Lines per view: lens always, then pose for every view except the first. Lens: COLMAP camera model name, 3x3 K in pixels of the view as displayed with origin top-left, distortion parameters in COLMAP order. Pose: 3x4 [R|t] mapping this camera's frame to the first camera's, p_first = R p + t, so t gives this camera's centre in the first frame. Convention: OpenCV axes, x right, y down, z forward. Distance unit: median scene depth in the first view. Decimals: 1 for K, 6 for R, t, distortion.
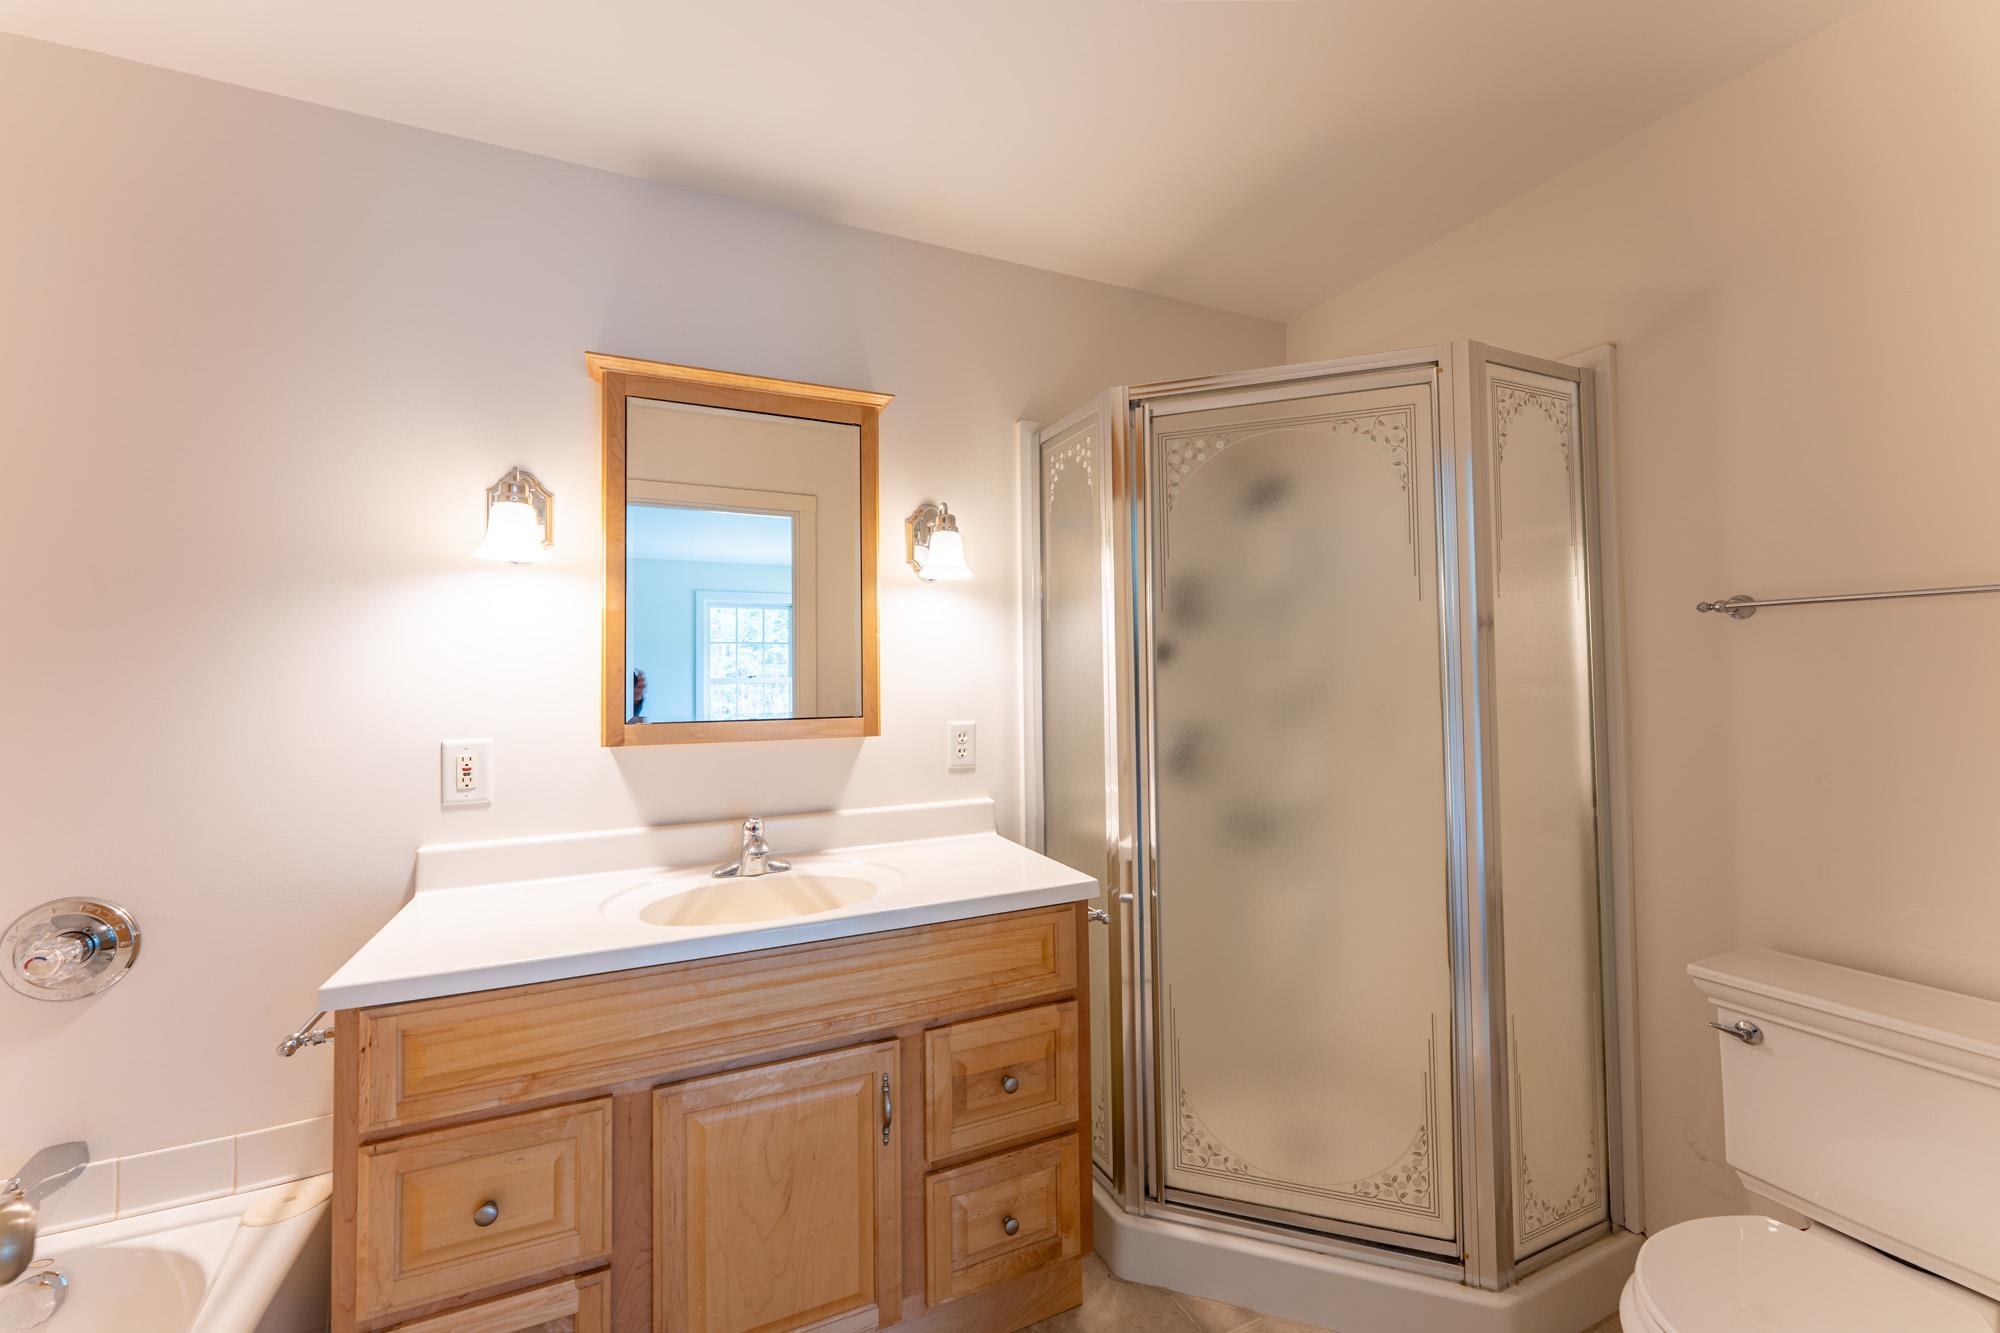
lens RADIAL K [[804.6, 0, 1022.7], [0, 804.6, 655.6], [0, 0, 1]] dist [0.000057, 0.000042]
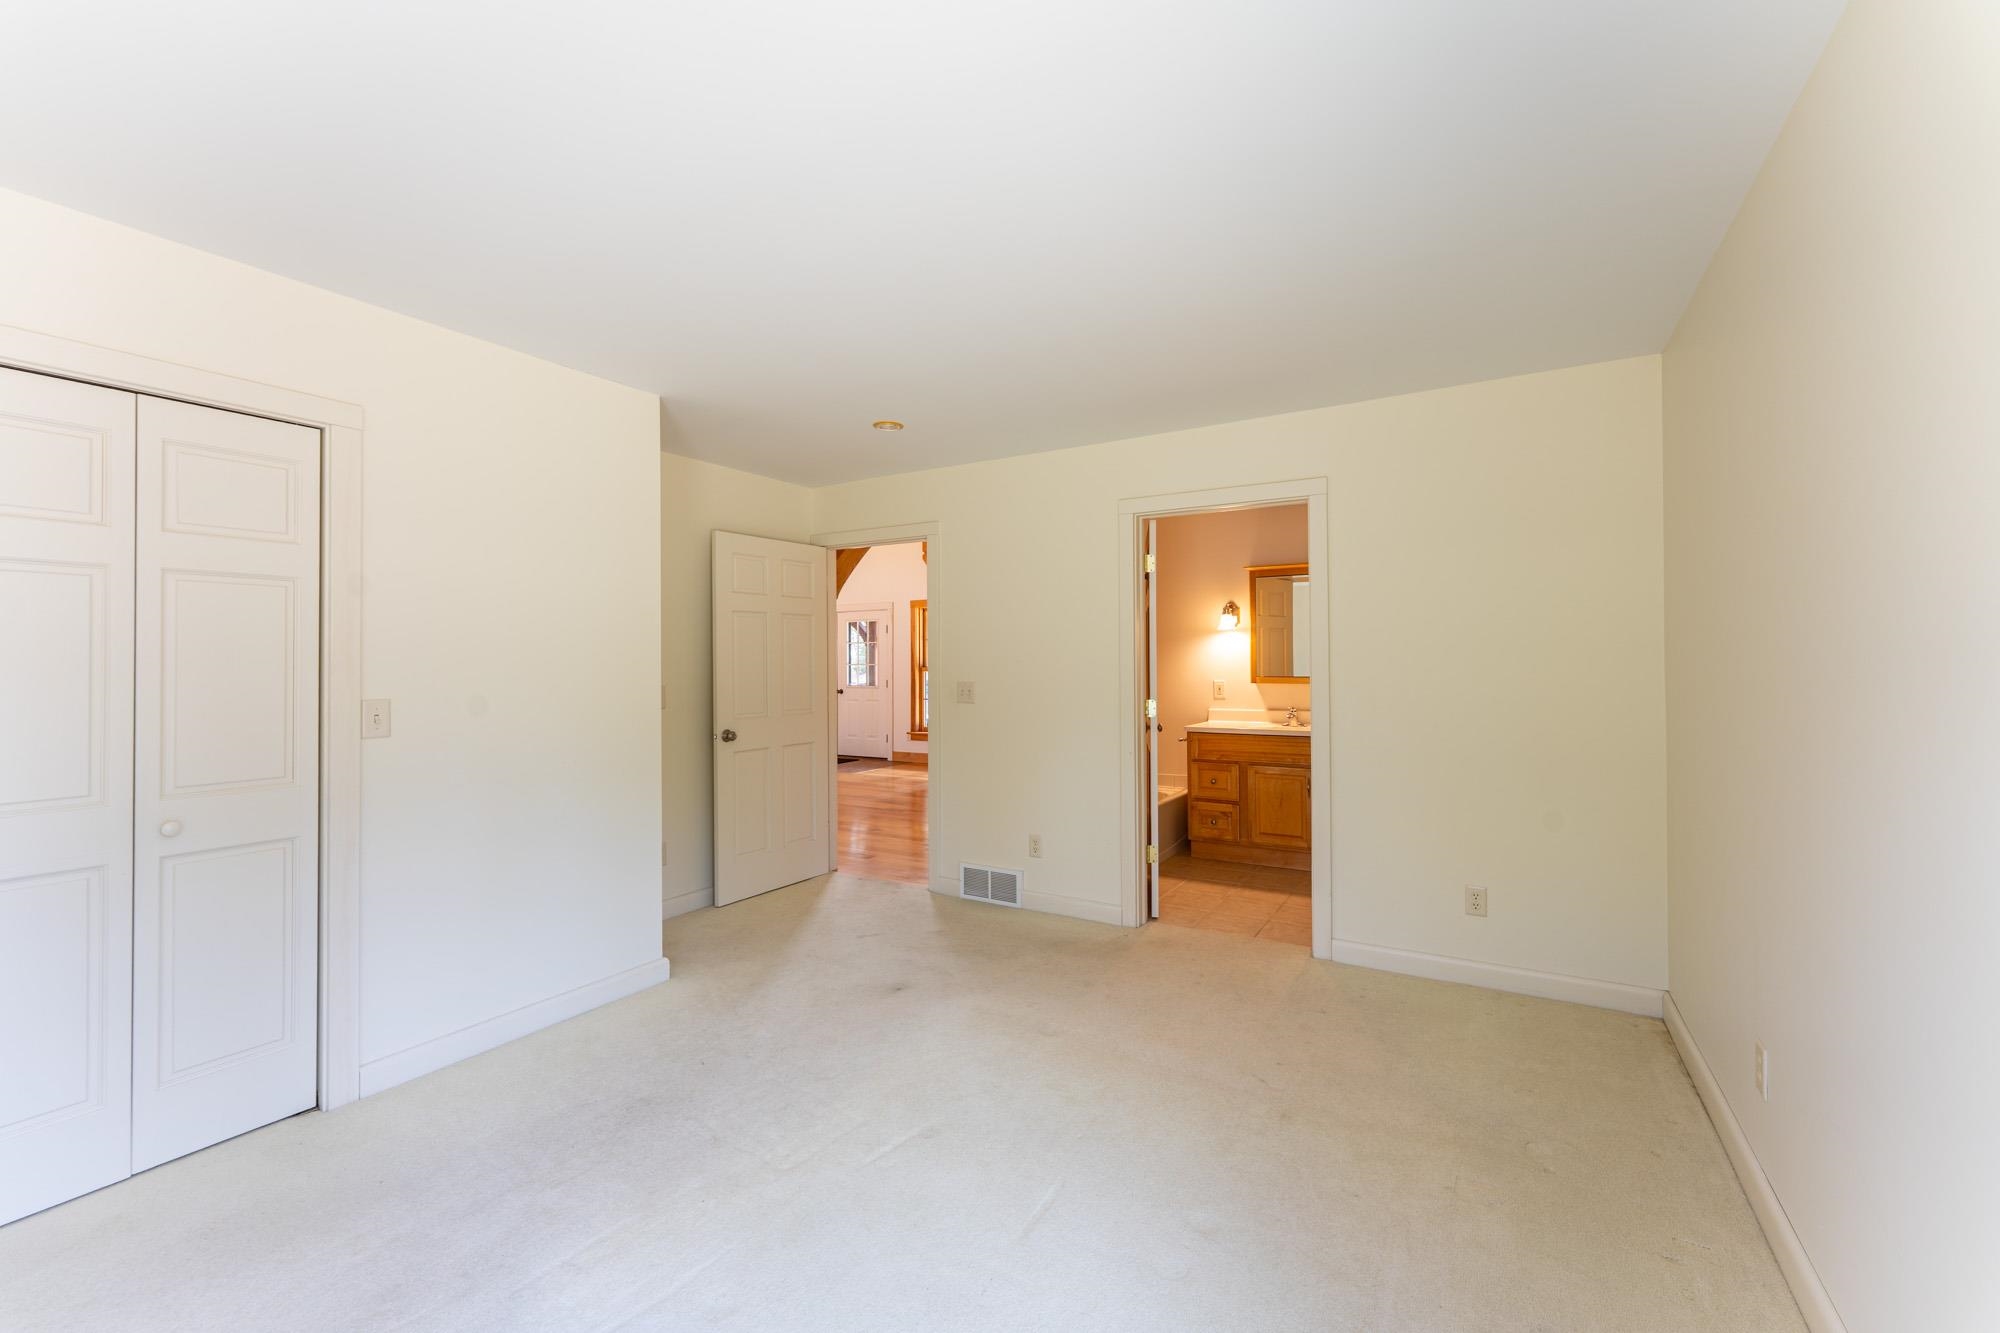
lens RADIAL K [[804.6, 0, 1022.7], [0, 804.6, 655.6], [0, 0, 1]] dist [0.000057, 0.000042]
pose [[0.565254, -0.005909, -0.824895, 2.099977], [0.025582, 0.999619, 0.010369, -0.076453], [0.824520, -0.026964, 0.565190, -2.066733]]
